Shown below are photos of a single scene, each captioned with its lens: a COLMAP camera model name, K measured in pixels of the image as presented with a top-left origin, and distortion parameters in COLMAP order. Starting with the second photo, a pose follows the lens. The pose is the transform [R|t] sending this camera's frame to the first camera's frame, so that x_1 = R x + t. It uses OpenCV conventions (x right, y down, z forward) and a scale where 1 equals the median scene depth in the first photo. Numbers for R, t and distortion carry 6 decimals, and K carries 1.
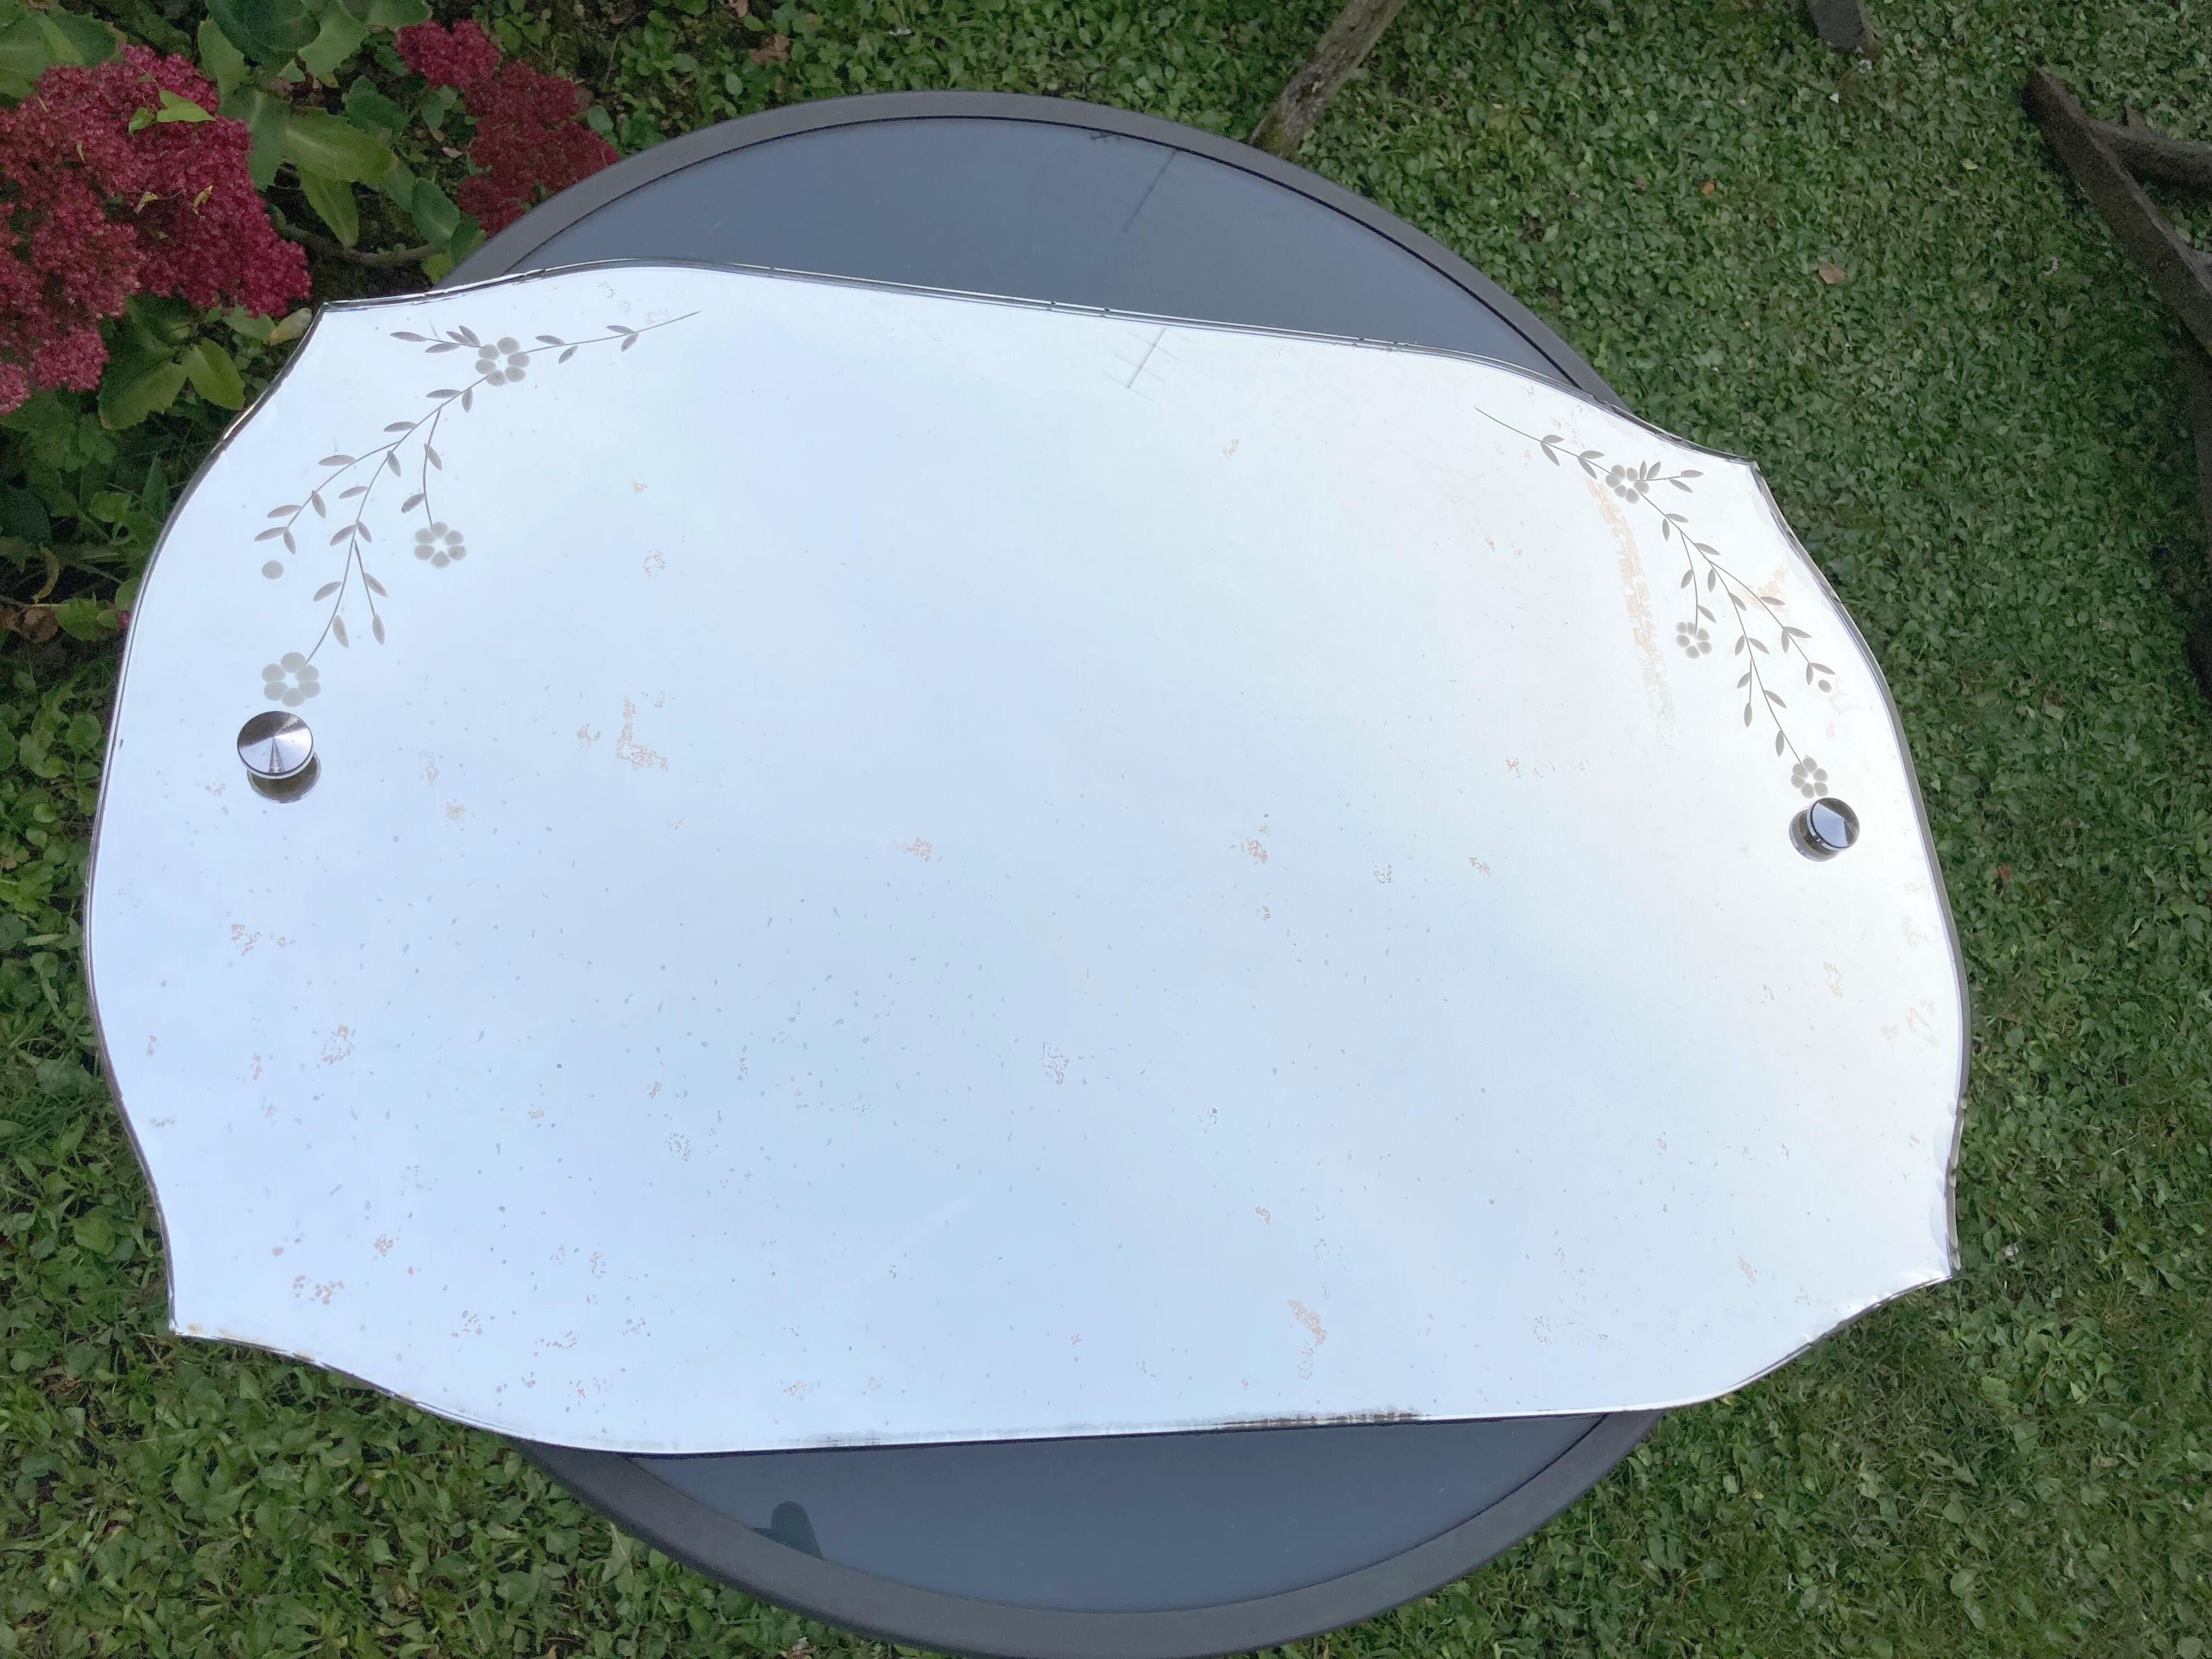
lens RADIAL K [[1823.2, 0, 1105.4], [0, 1823.2, 786.7], [0, 0, 1]] dist [0.018769, -0.016454]
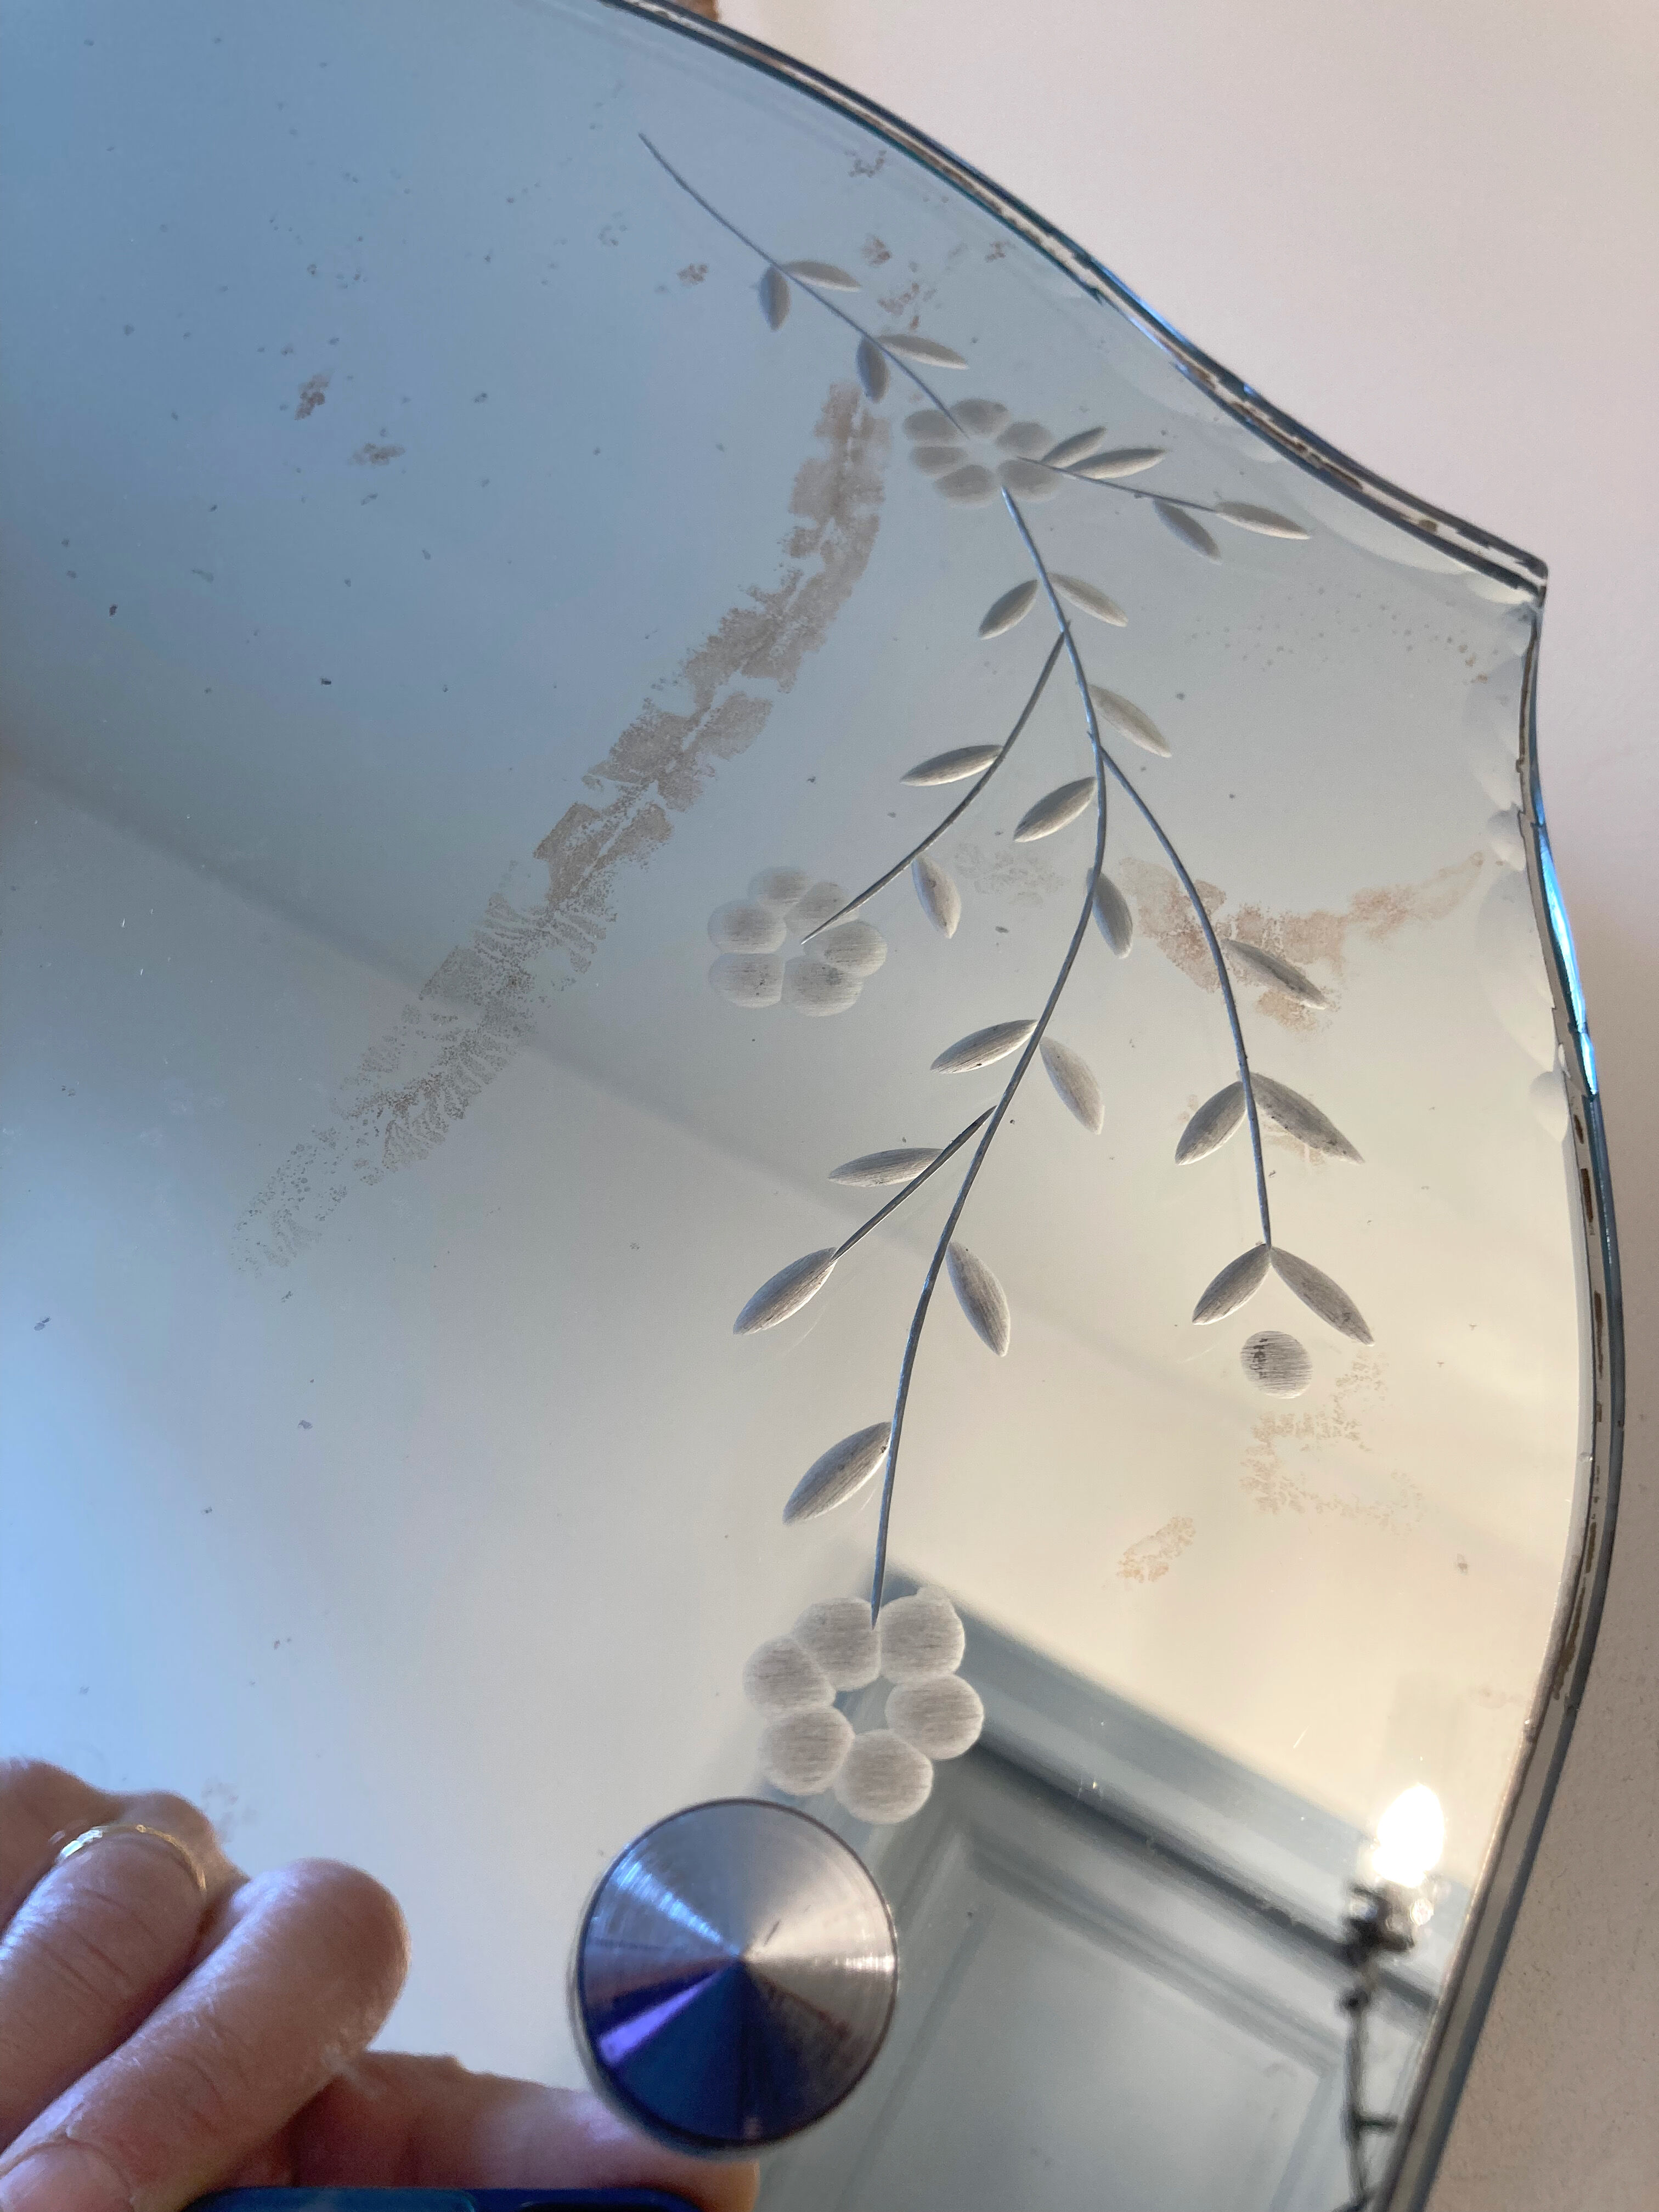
lens RADIAL K [[1823.2, 0, 833.1], [0, 1823.2, 1110.7], [0, 0, 1]] dist [0.018769, -0.016454]
pose [[0.836398, 0.346418, -0.424774, 0.420574], [-0.423388, 0.900492, -0.099287, -0.037865], [0.348111, 0.262887, 0.899838, 0.767787]]
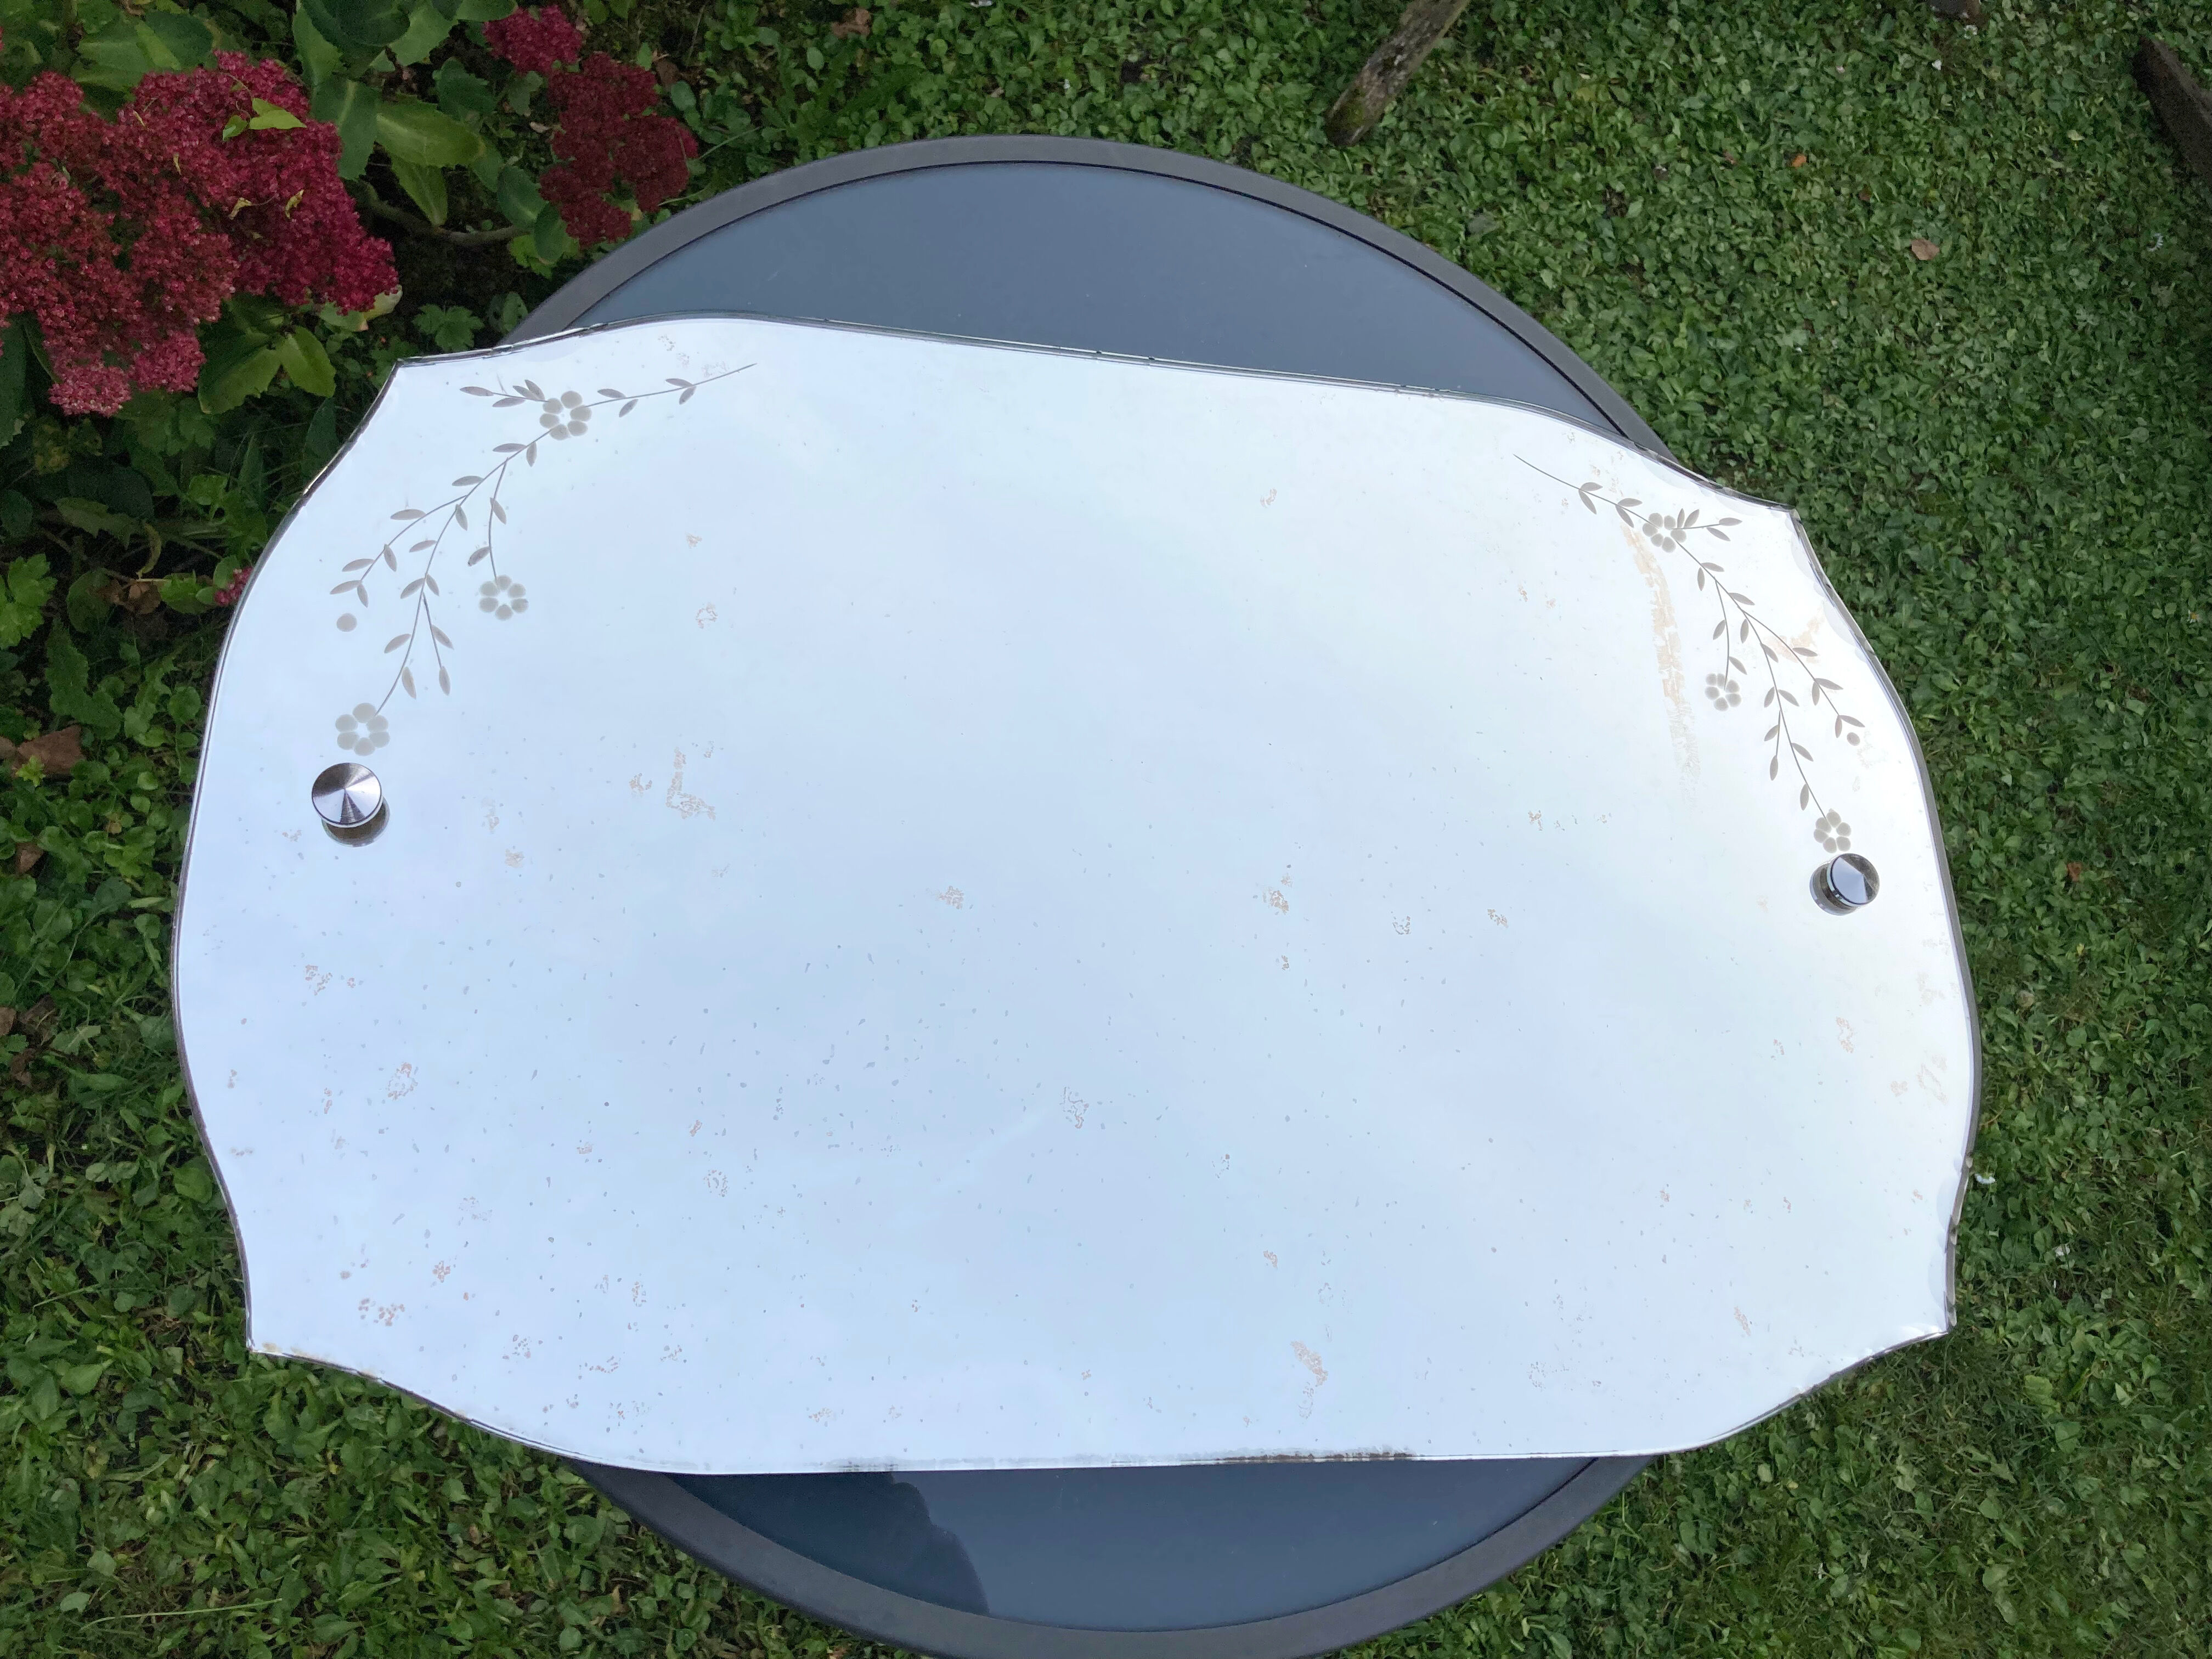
lens RADIAL K [[1823.2, 0, 1103.4], [0, 1823.2, 790.5], [0, 0, 1]] dist [0.018769, -0.016454]
pose [[0.998645, 0.022933, -0.046724, 0.026114], [-0.021045, 0.998958, 0.040507, -0.057473], [0.047604, -0.039469, 0.998086, -0.030214]]
